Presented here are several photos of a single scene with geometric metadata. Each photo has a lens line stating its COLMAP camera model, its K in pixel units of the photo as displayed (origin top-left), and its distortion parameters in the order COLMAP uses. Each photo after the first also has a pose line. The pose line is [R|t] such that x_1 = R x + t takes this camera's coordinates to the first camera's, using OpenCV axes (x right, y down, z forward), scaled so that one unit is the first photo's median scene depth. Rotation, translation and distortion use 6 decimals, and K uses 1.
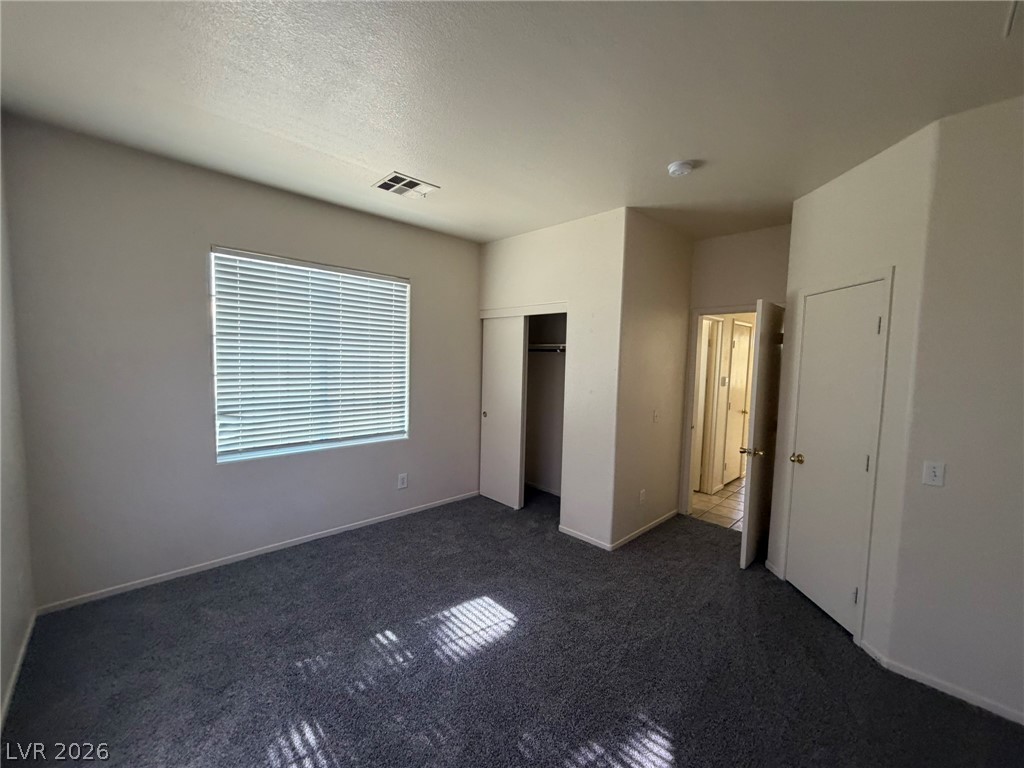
lens RADIAL K [[406.2, 0, 512.0], [0, 406.2, 384.0], [0, 0, 1]] dist [0.001999, 0.000483]
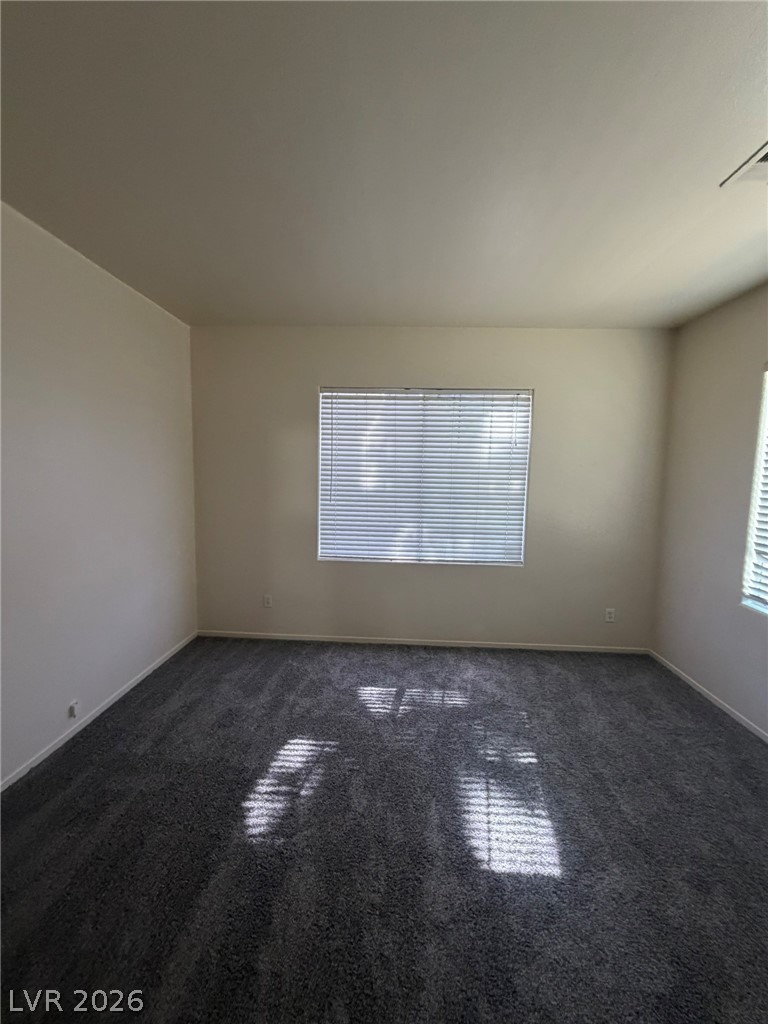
lens RADIAL K [[406.2, 0, 381.9], [0, 406.2, 509.5], [0, 0, 1]] dist [0.001999, 0.000483]
pose [[-0.726993, 0.031446, -0.685925, 0.482368], [-0.080806, 0.988091, 0.130944, -0.069922], [0.681874, 0.150622, -0.715794, 1.058886]]
